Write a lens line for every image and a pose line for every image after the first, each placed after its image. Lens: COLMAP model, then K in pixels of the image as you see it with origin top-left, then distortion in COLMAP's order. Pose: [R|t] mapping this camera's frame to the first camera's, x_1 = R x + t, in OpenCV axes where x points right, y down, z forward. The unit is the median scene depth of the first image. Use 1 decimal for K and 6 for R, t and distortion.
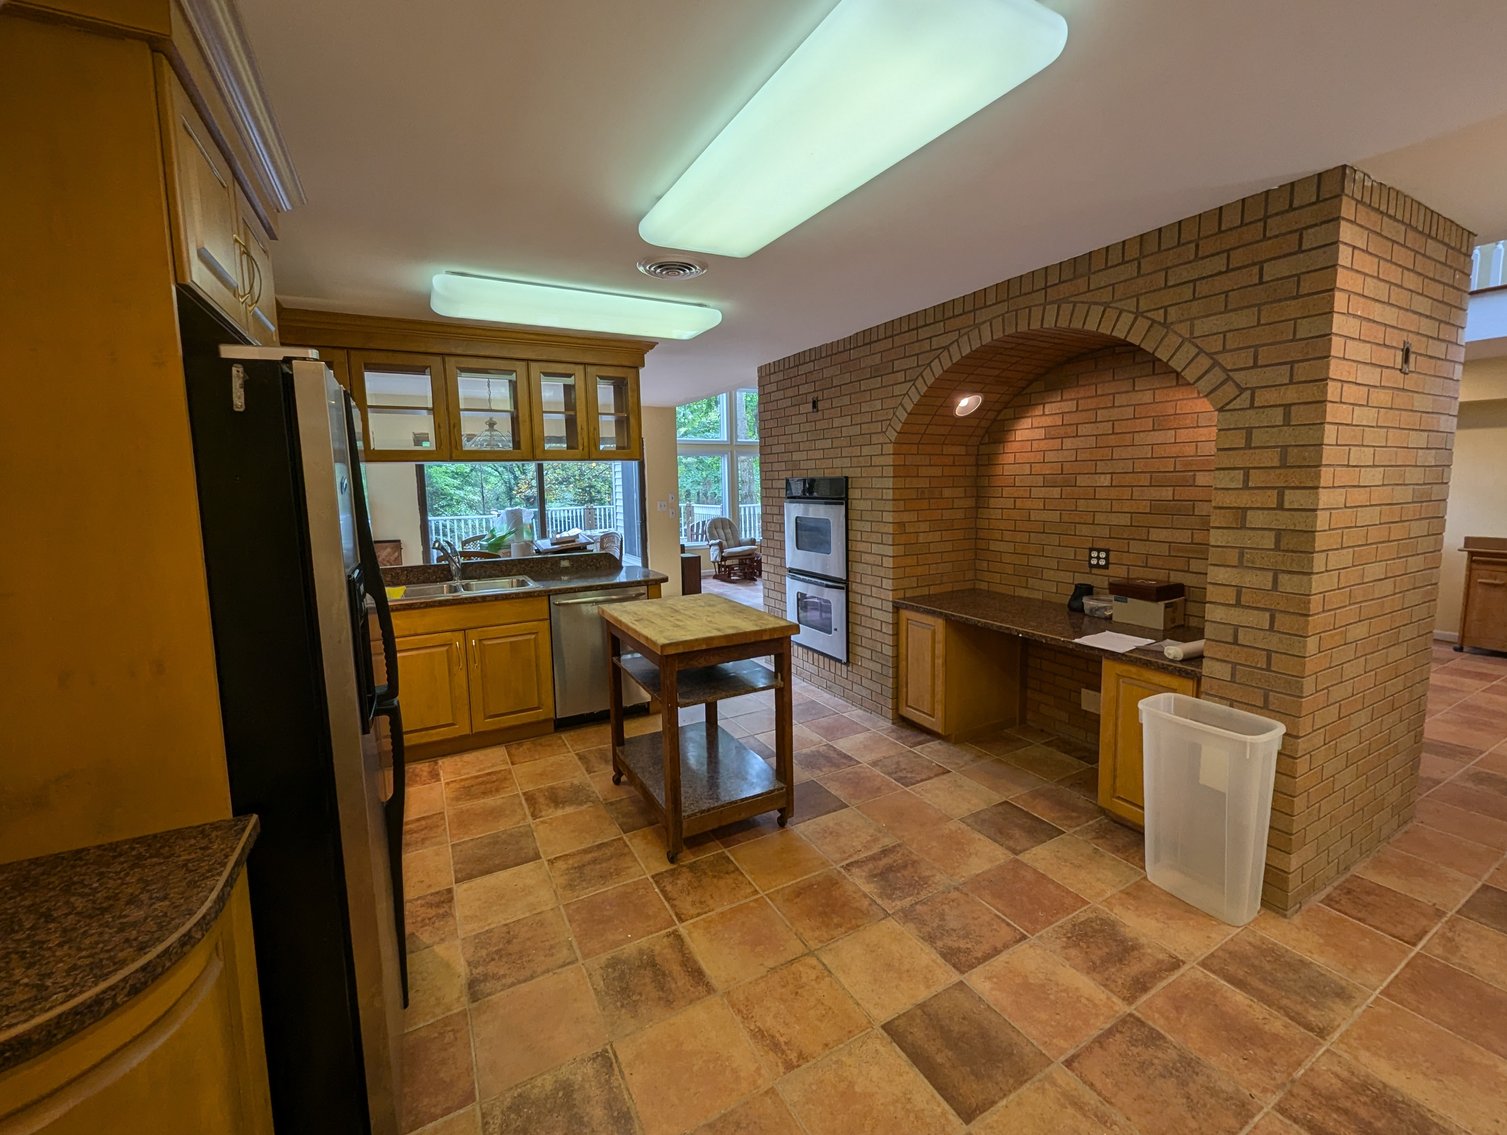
lens RADIAL K [[626.9, 0, 764.1], [0, 626.9, 552.4], [0, 0, 1]] dist [0.001292, -0.001713]
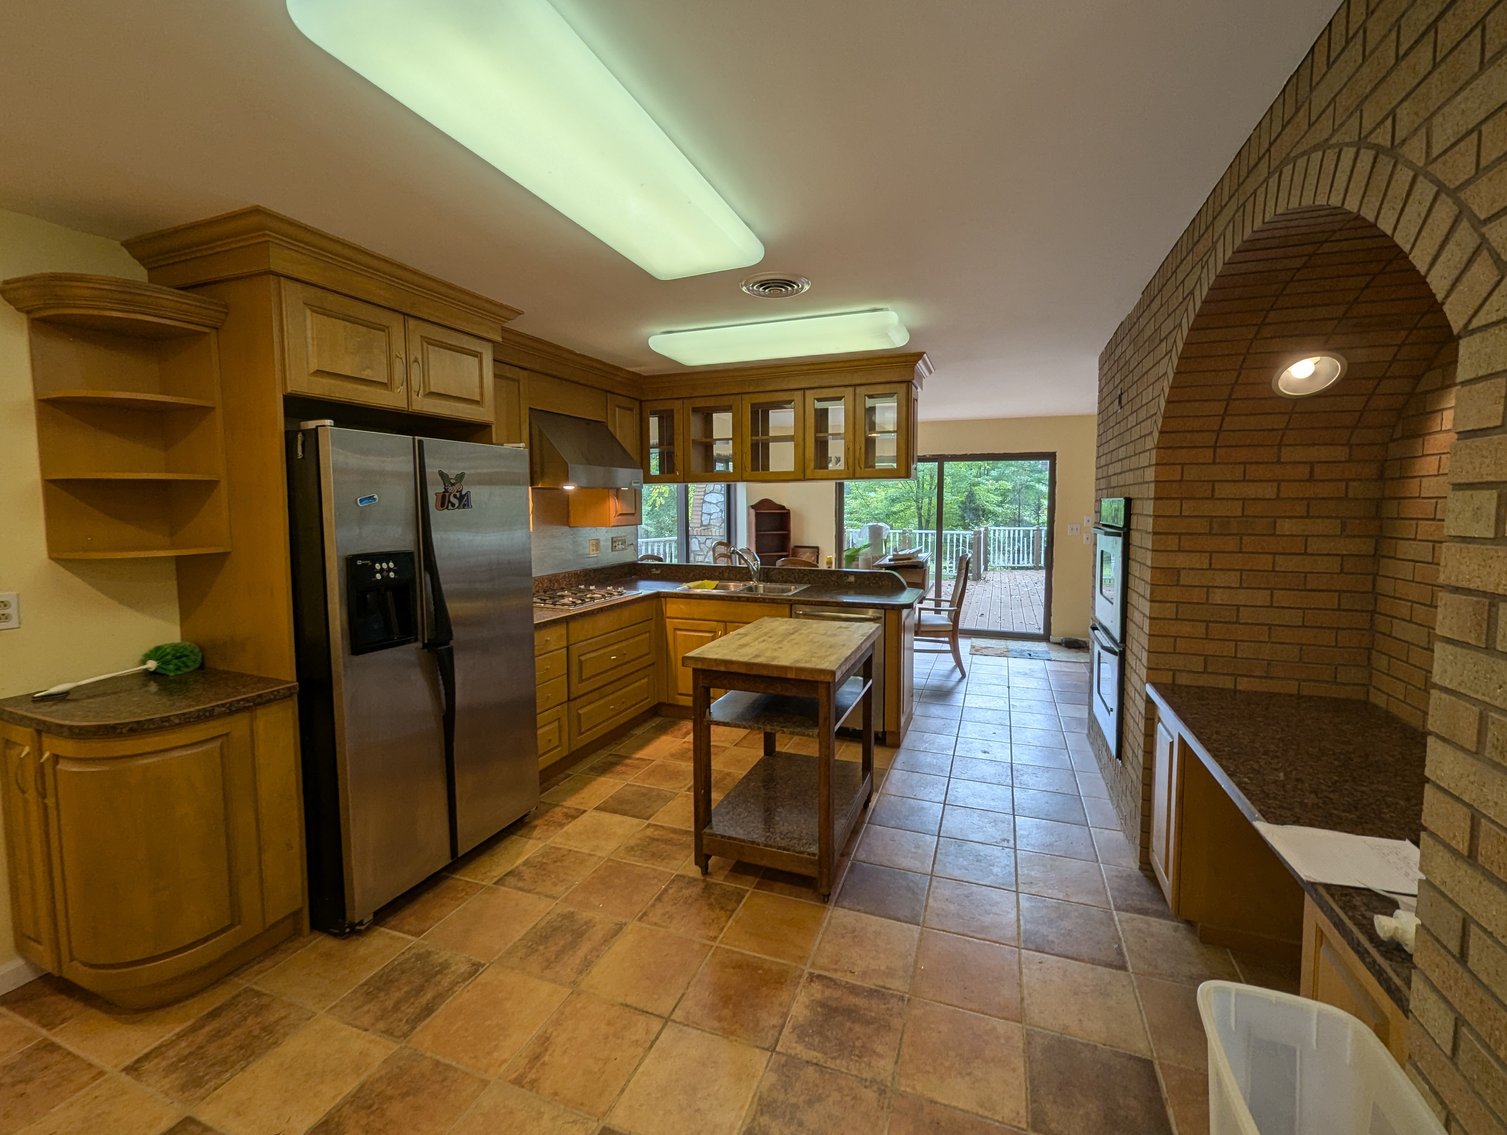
lens RADIAL K [[626.9, 0, 786.5], [0, 626.9, 553.4], [0, 0, 1]] dist [0.001292, -0.001713]
pose [[0.653619, 0.076735, -0.752924, 0.658428], [-0.095986, 0.995218, 0.018102, -0.053743], [0.750712, 0.060438, 0.657859, 0.394369]]
